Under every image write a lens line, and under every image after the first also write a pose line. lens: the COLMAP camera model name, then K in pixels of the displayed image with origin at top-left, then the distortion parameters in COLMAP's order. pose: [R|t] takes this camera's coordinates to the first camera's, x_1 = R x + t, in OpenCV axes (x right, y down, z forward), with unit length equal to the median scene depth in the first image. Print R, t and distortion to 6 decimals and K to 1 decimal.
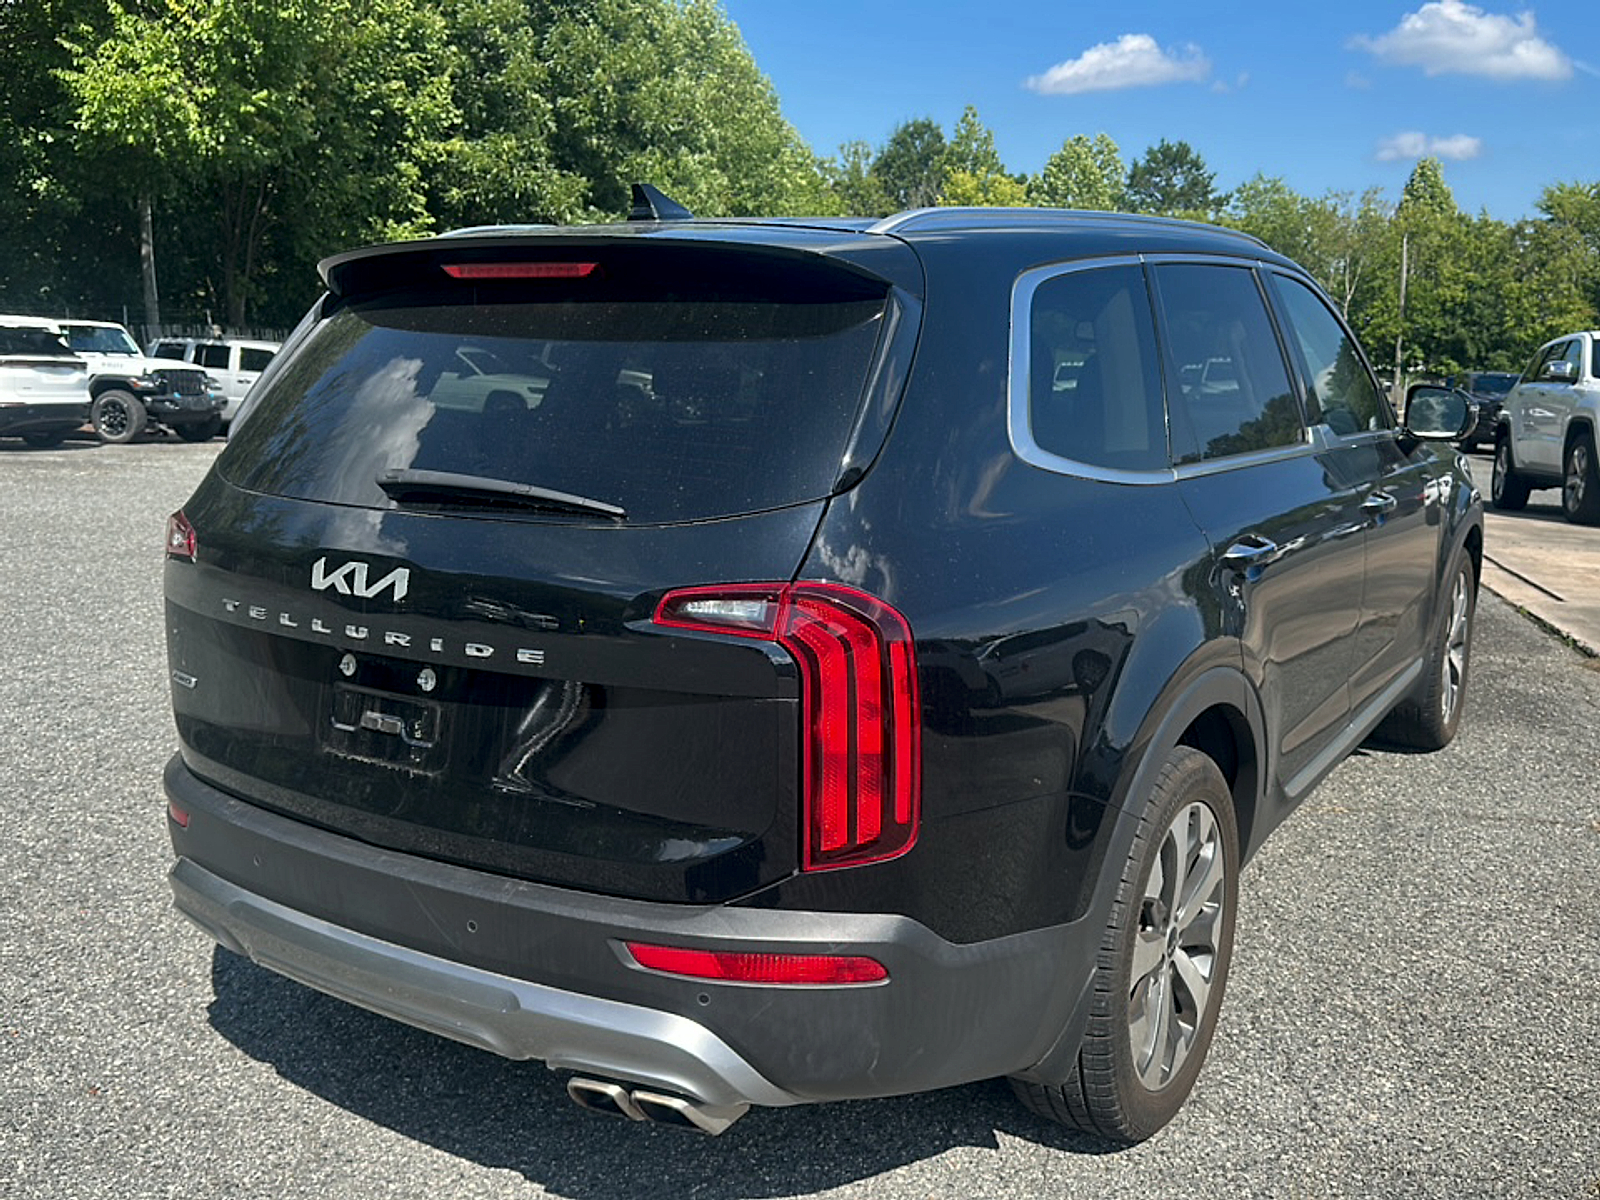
lens RADIAL K [[1386.7, 0, 800.0], [0, 1386.7, 600.0], [0, 0, 1]] dist [0.124558, -0.166913]
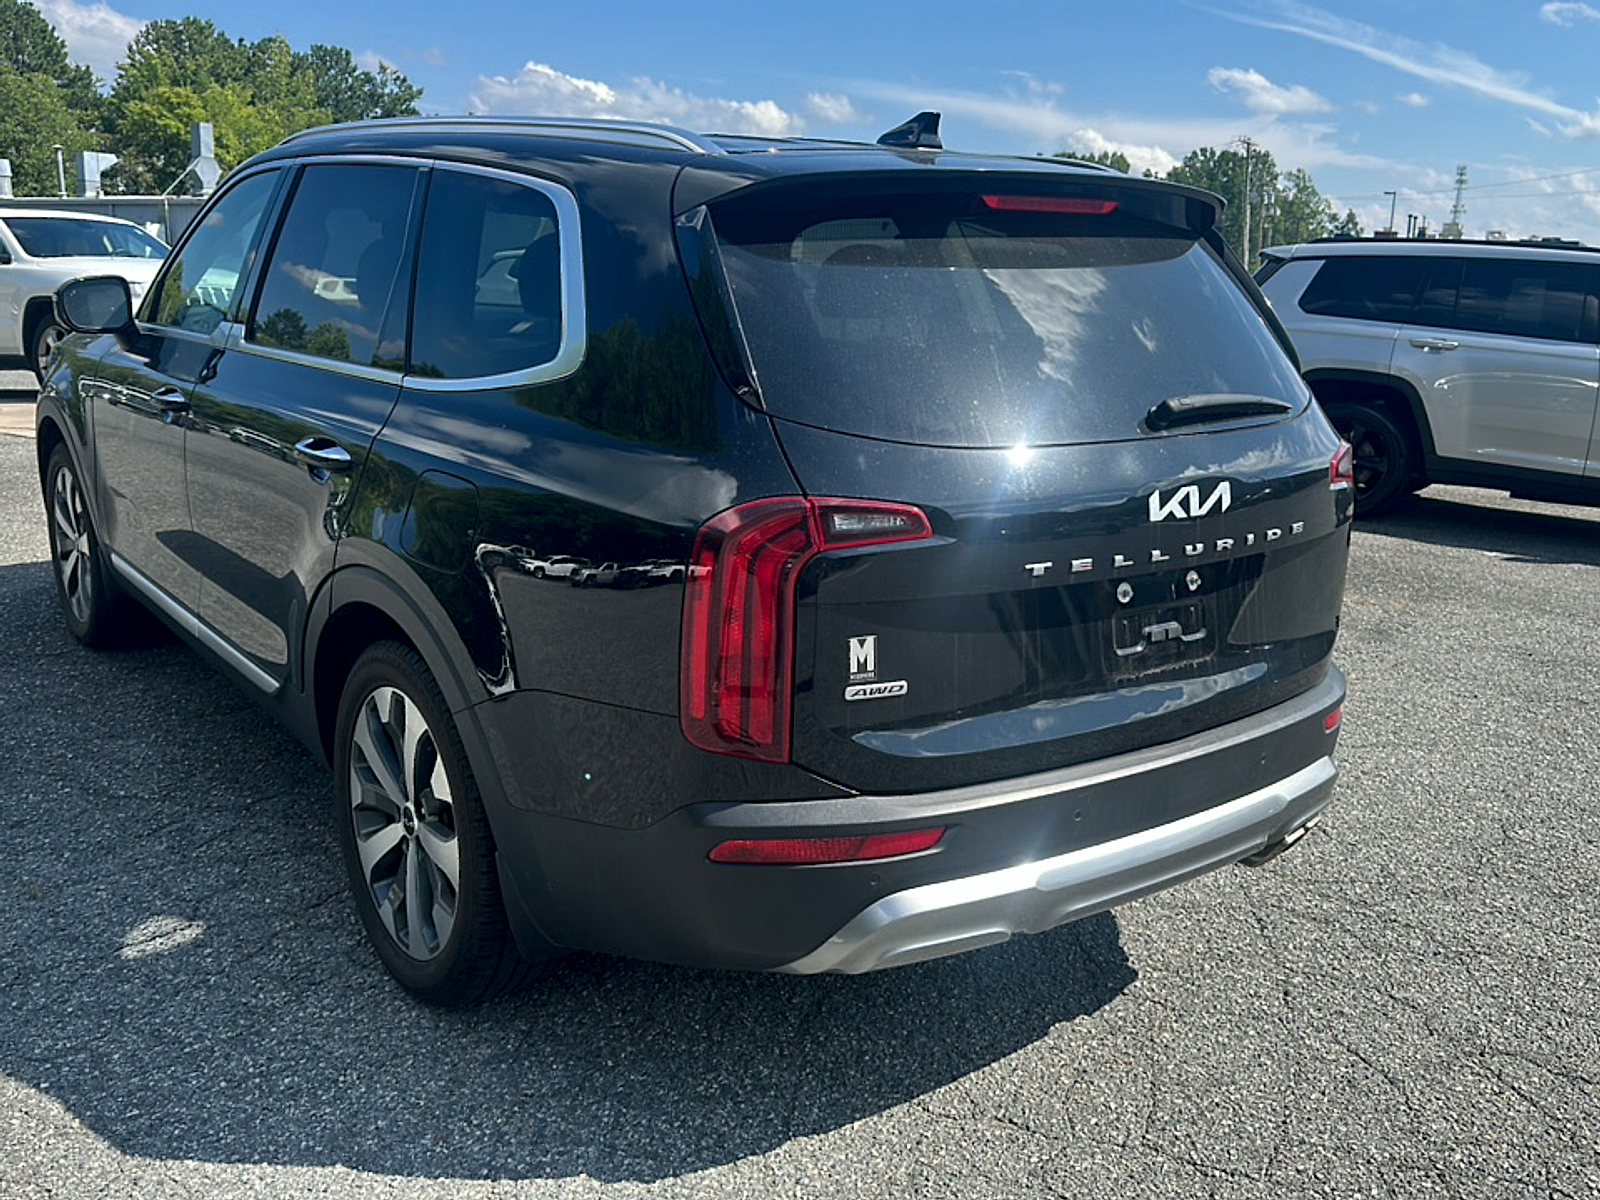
lens RADIAL K [[1386.7, 0, 800.0], [0, 1386.7, 600.0], [0, 0, 1]] dist [0.124558, -0.166913]
pose [[0.353617, -0.227151, 0.907390, -1.007149], [0.149932, 0.971288, 0.184717, -0.131793], [-0.923296, 0.070728, 0.377521, 0.619558]]
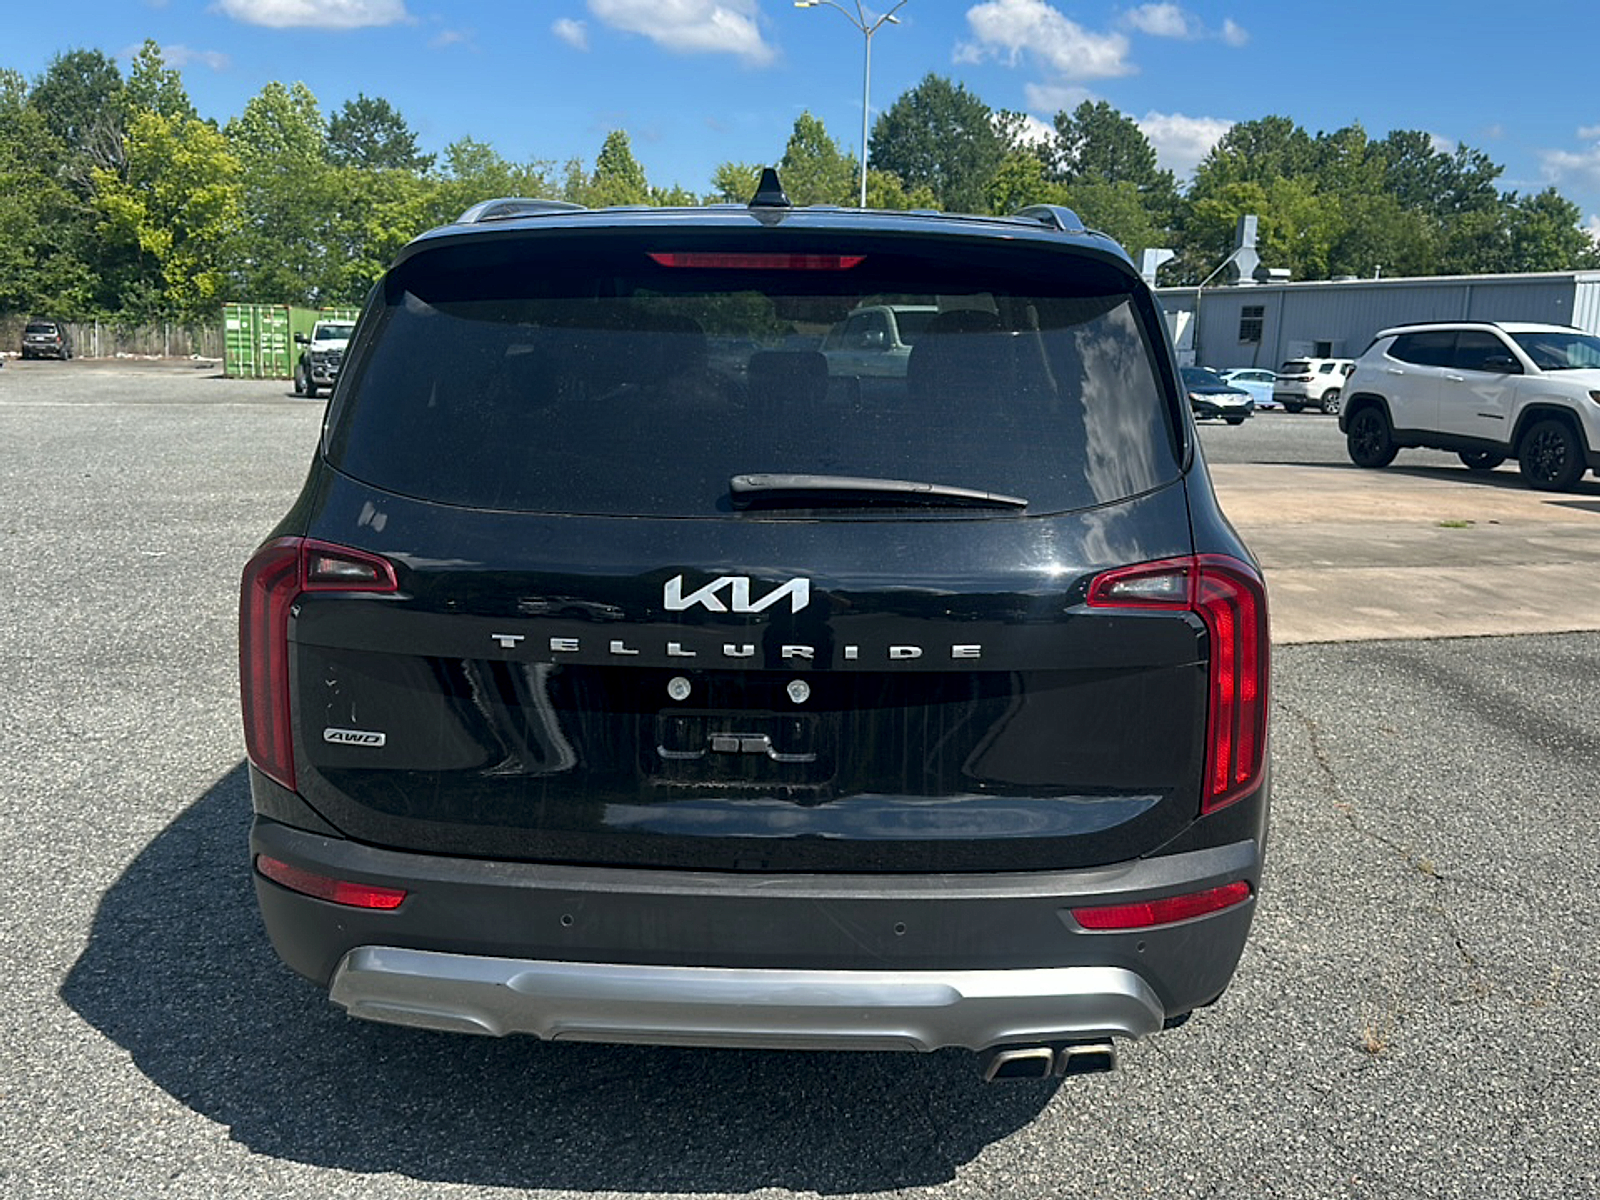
lens RADIAL K [[1443.8, 0, 800.0], [0, 1443.8, 600.0], [0, 0, 1]] dist [-0.015477, -0.023348]
pose [[0.856923, -0.096259, 0.506377, -0.541666], [0.085291, 0.995345, 0.044873, -0.035735], [-0.508339, 0.004736, 0.861144, 0.107526]]
